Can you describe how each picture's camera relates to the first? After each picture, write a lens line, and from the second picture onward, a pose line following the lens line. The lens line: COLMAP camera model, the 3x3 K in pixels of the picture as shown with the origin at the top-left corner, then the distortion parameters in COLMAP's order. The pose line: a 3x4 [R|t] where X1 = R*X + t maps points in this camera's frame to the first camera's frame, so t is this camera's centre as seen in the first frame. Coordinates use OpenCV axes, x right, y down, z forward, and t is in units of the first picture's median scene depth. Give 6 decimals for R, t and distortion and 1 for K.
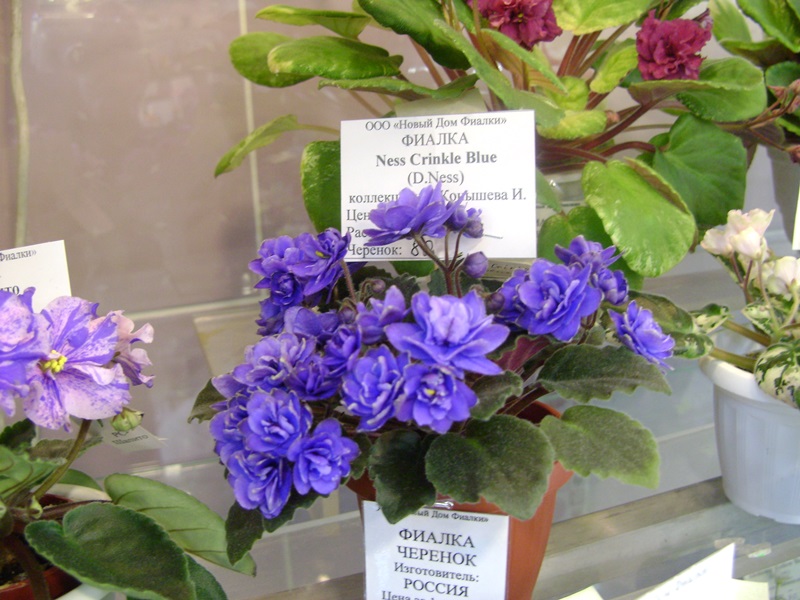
lens RADIAL K [[915.2, 0, 400.0], [0, 915.2, 300.0], [0, 0, 1]] dist [-0.260978, 0.320463]
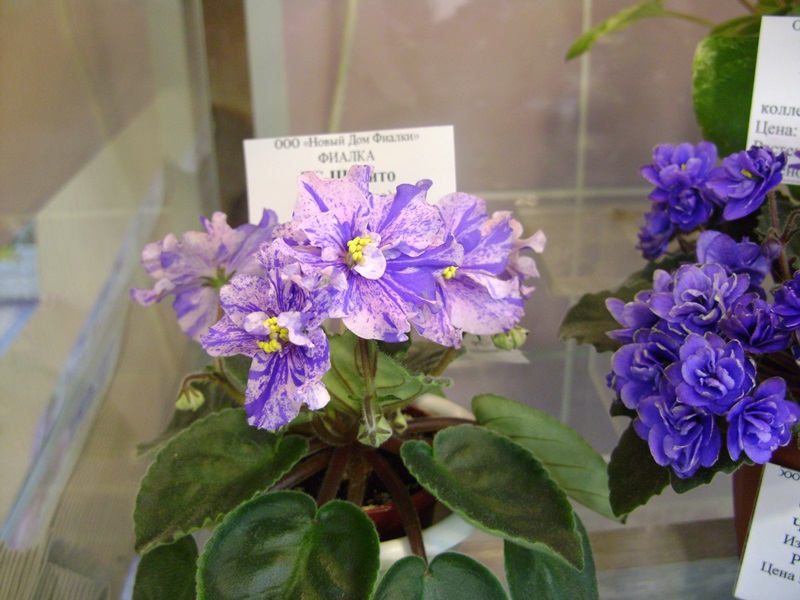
lens RADIAL K [[915.2, 0, 400.0], [0, 915.2, 300.0], [0, 0, 1]] dist [-0.260978, 0.320463]
pose [[0.960415, 0.130170, -0.246289, -0.201722], [-0.095453, 0.984365, 0.148035, -0.027718], [0.261708, -0.118666, 0.957824, 0.109098]]
